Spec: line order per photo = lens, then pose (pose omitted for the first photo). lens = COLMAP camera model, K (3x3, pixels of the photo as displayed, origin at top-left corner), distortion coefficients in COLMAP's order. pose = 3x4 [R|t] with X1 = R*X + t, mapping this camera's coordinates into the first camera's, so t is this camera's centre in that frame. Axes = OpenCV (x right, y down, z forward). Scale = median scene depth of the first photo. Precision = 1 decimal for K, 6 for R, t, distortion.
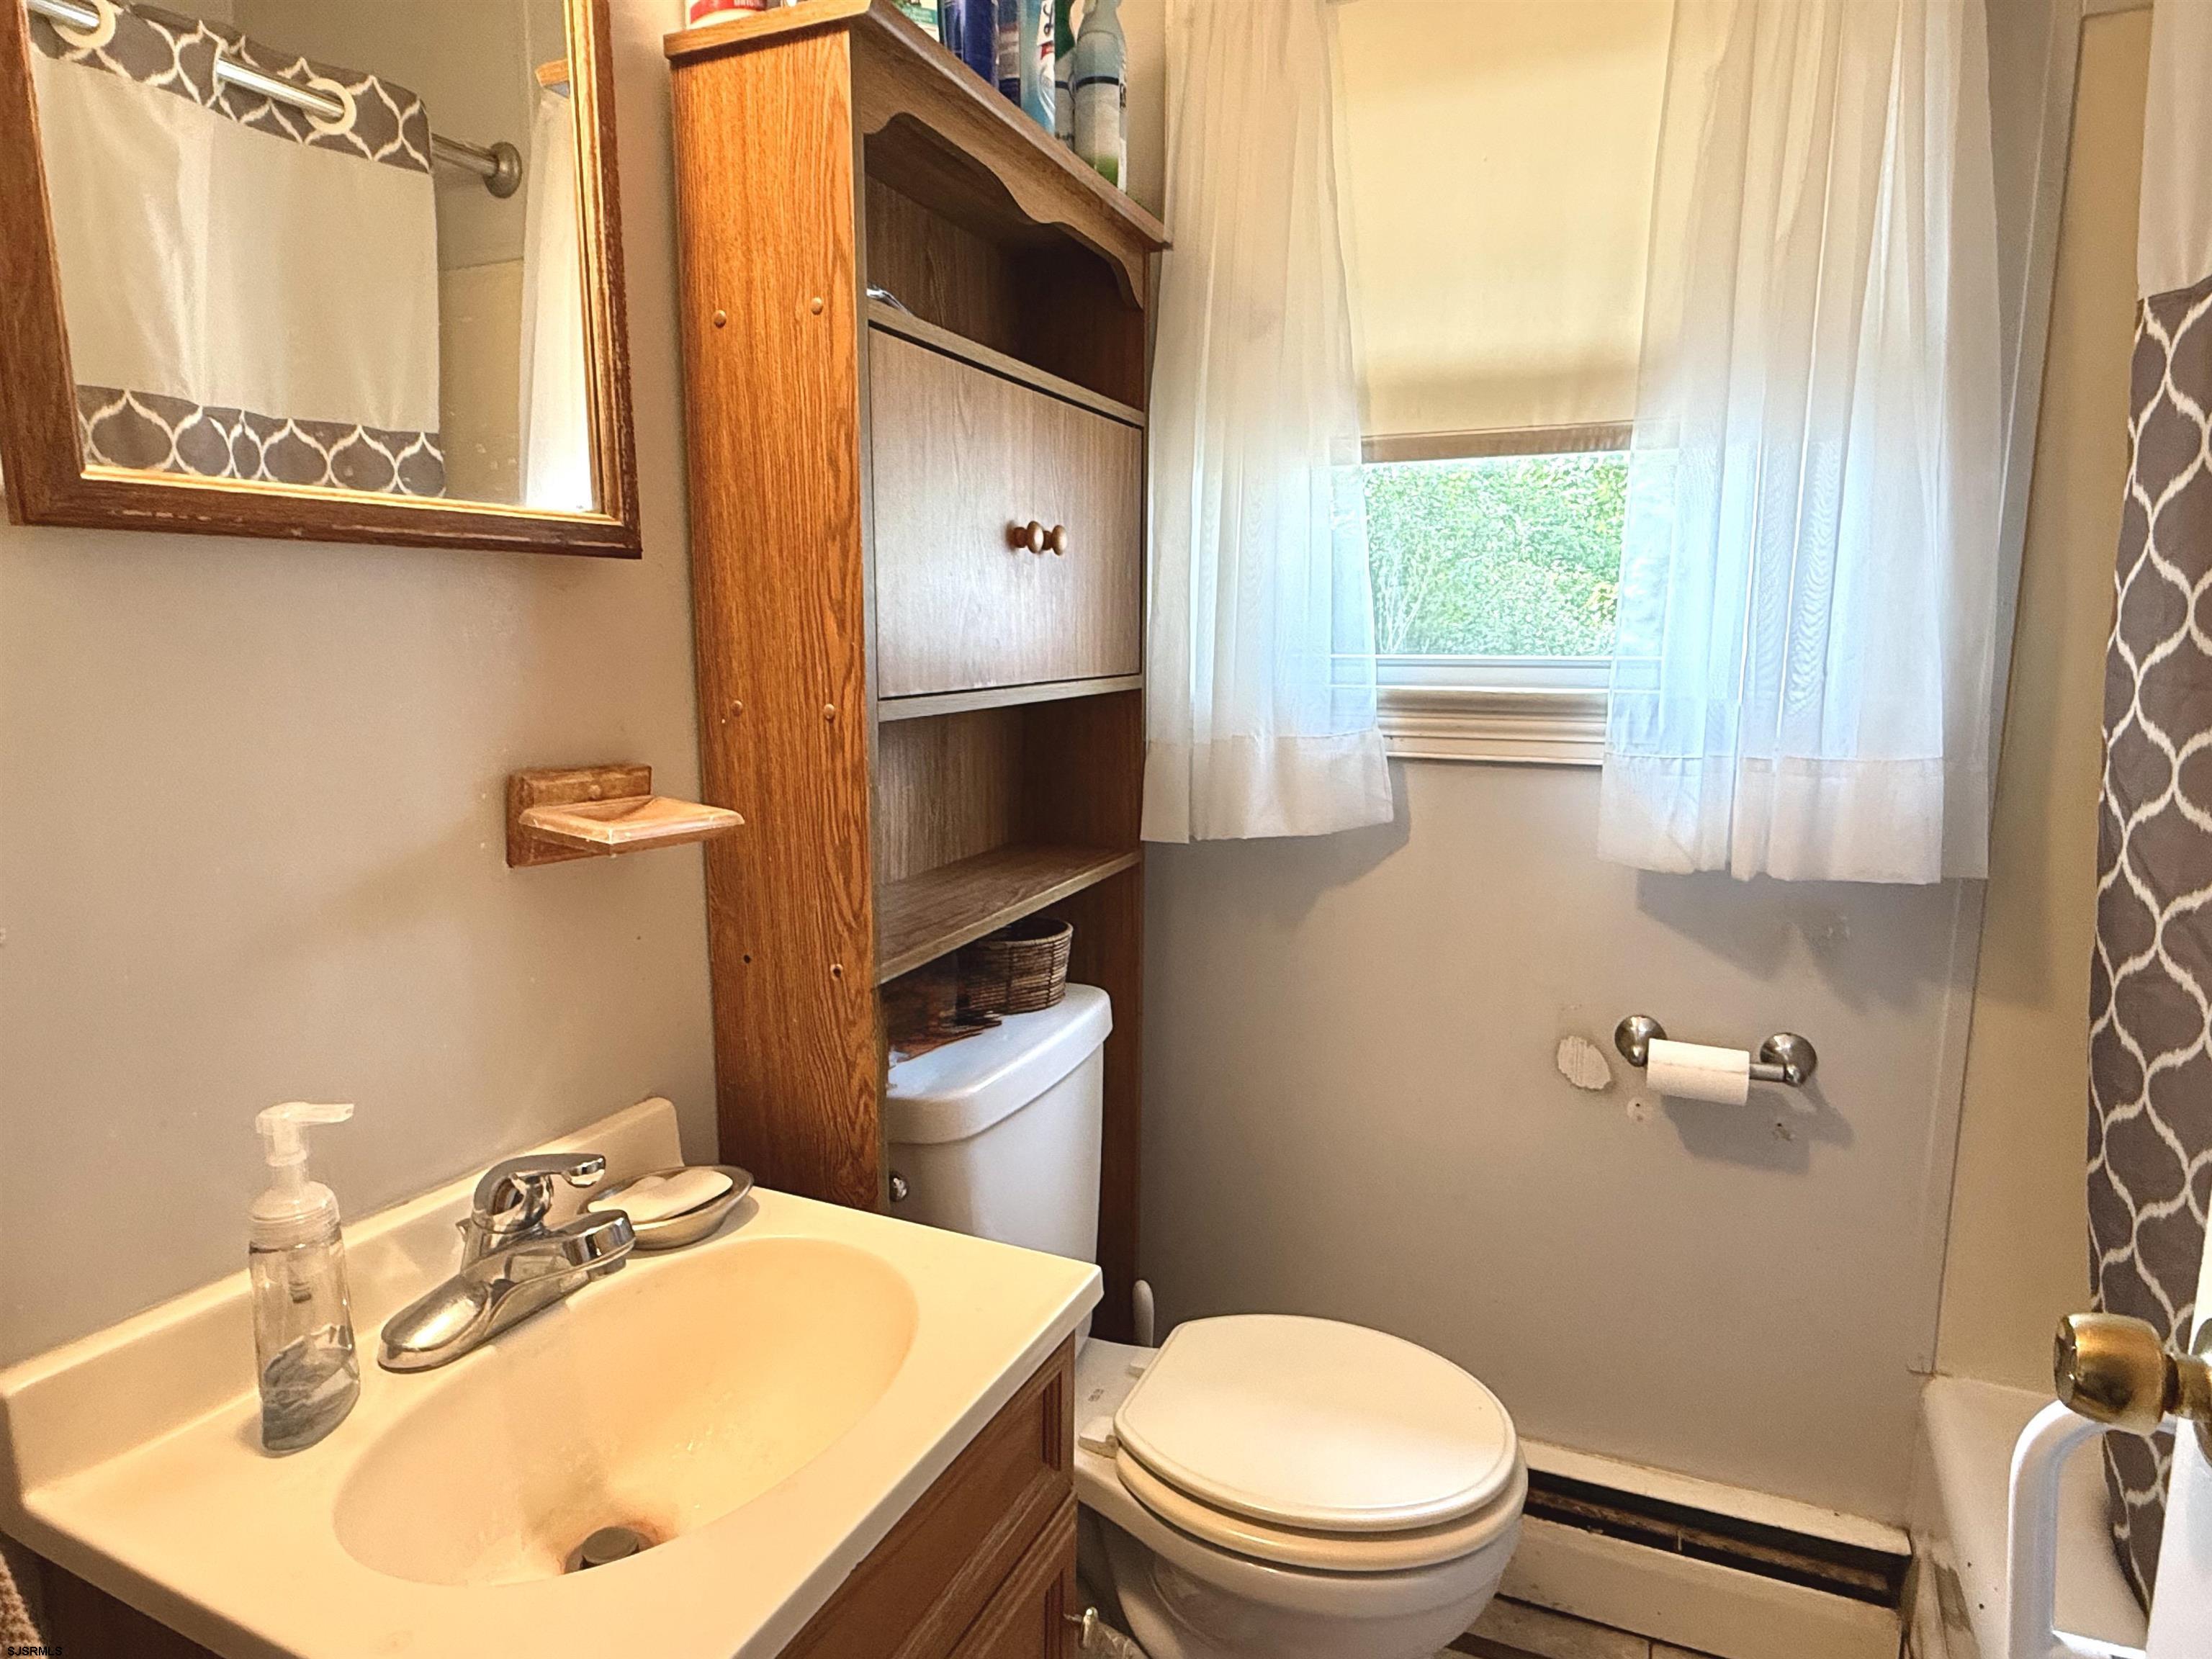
lens RADIAL K [[1241.7, 0, 1106.0], [0, 1241.7, 829.5], [0, 0, 1]] dist [-0.001336, 0.002368]
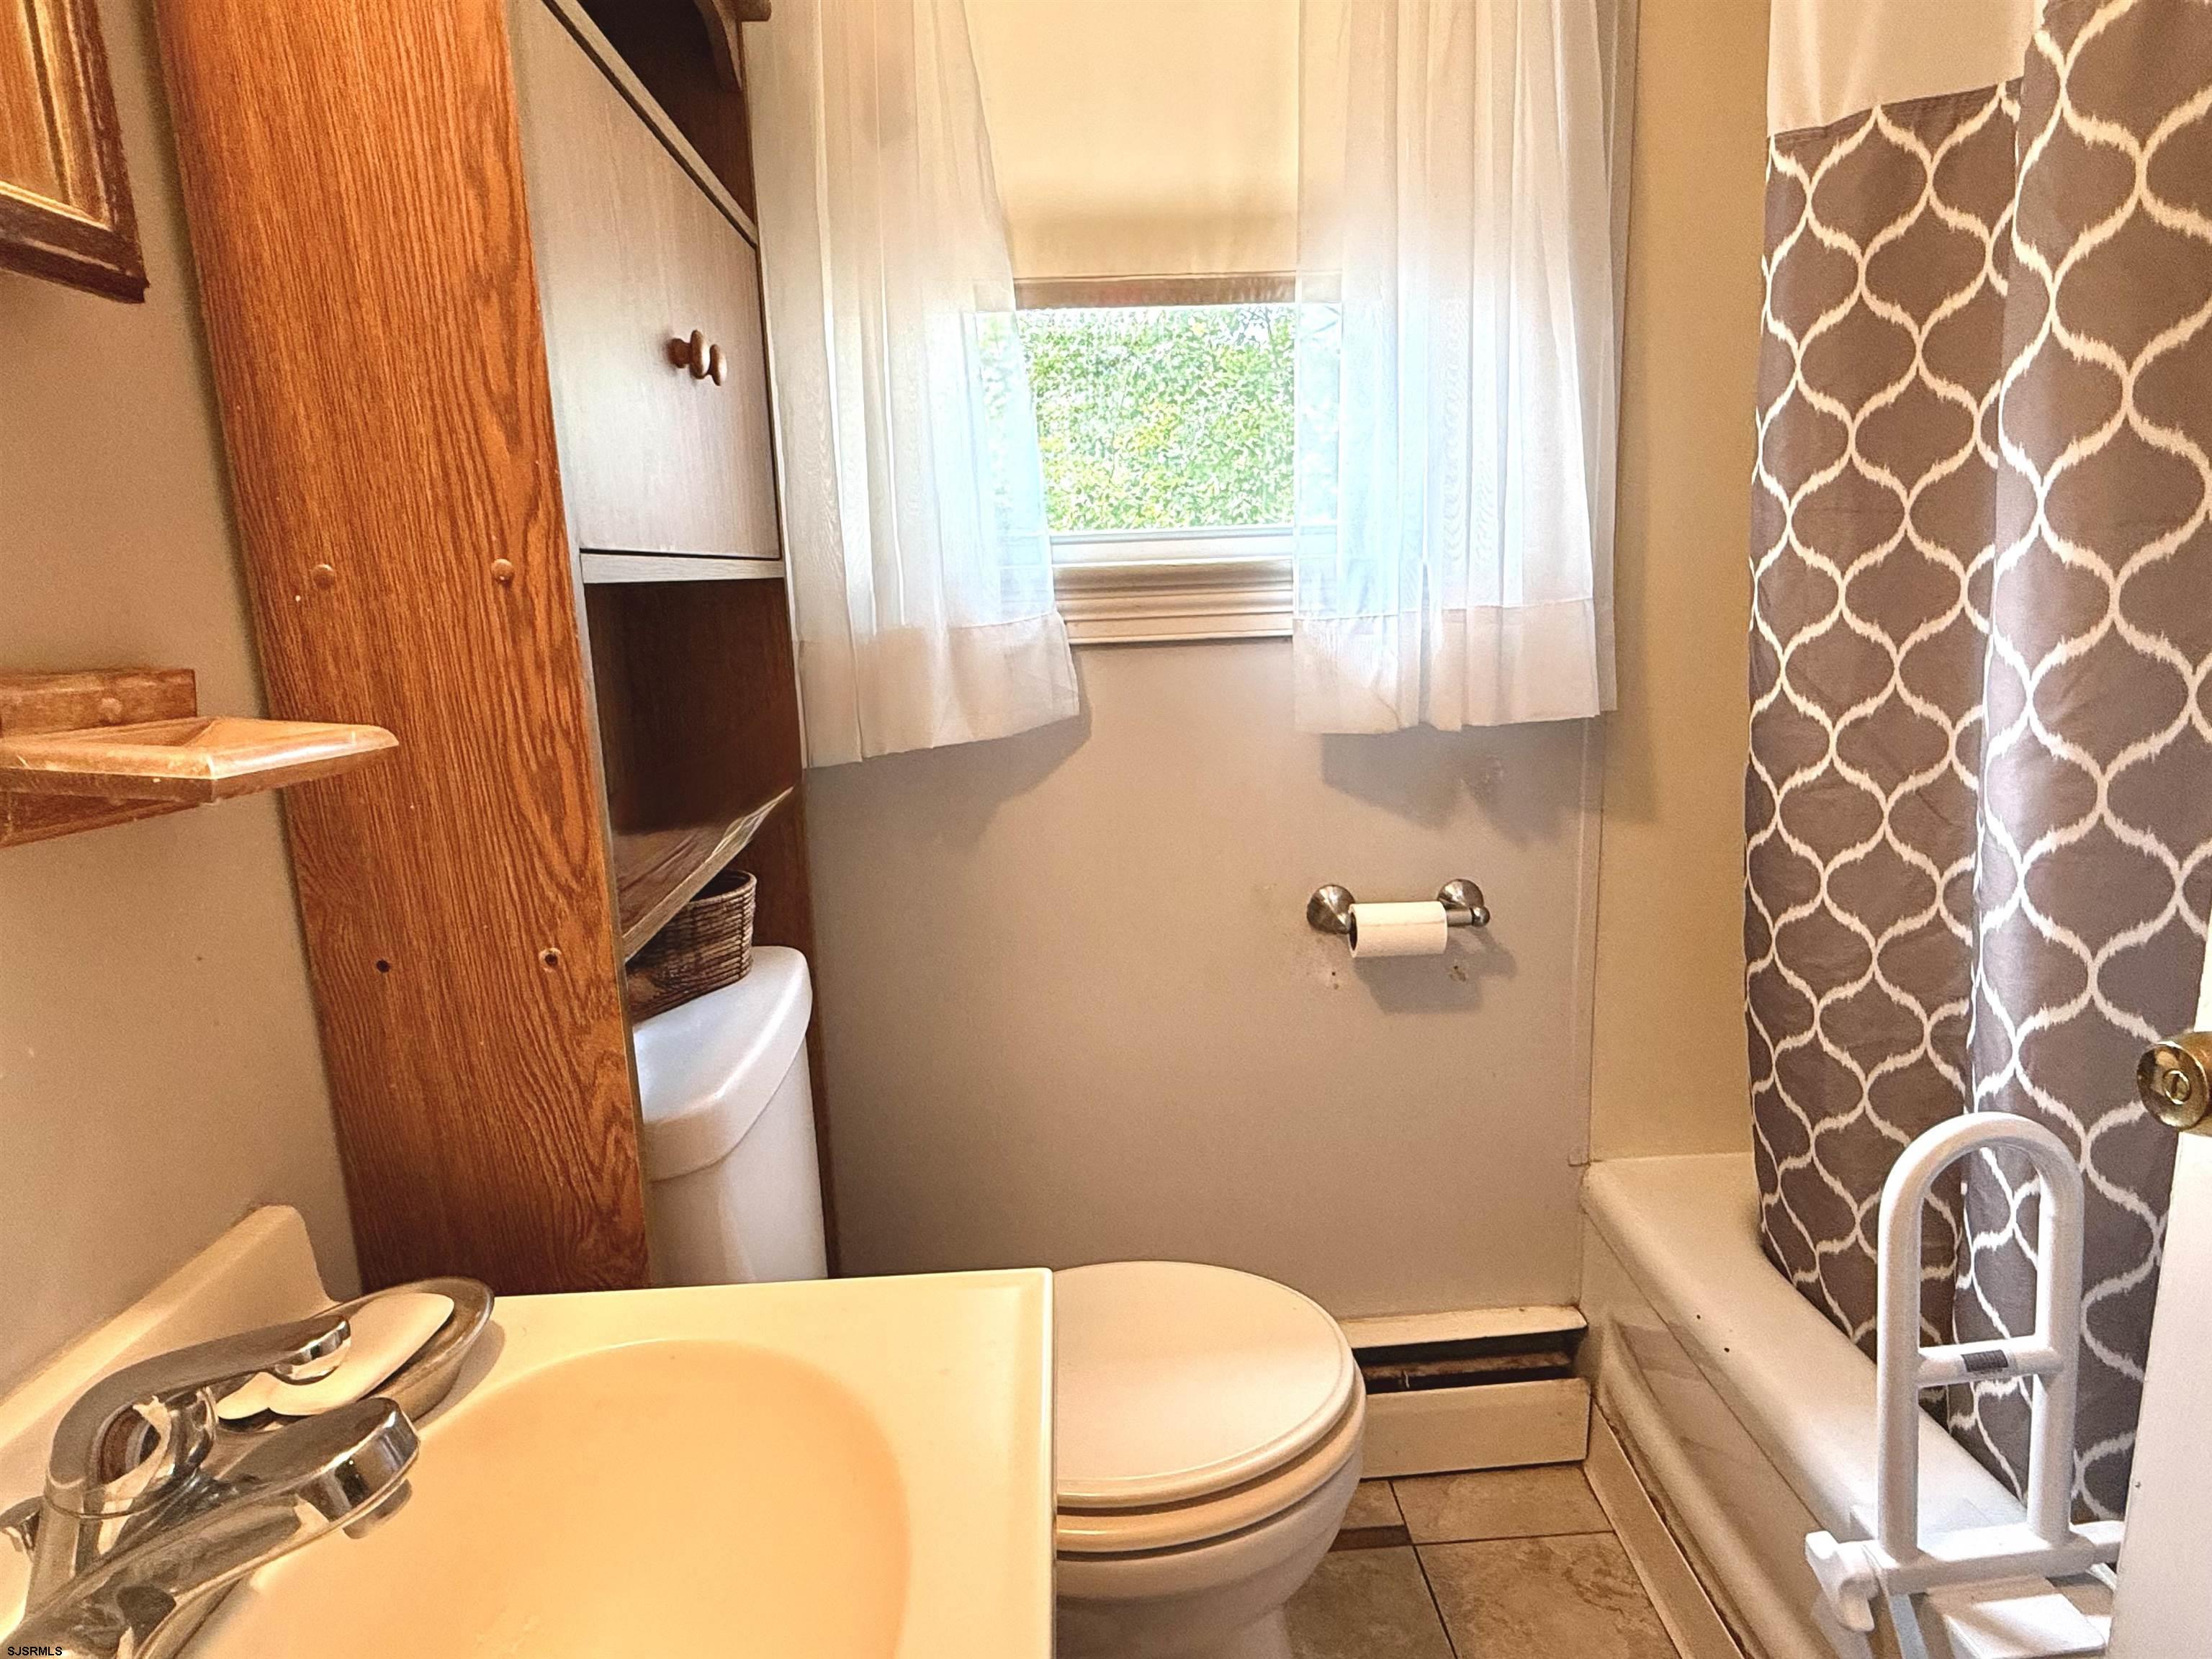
lens RADIAL K [[1241.7, 0, 1106.0], [0, 1241.7, 829.5], [0, 0, 1]] dist [-0.001336, 0.002368]
pose [[0.894505, -0.123075, 0.429784, -0.226975], [0.106801, 0.992352, 0.061890, 0.034077], [-0.434114, -0.009460, 0.900808, 0.253493]]
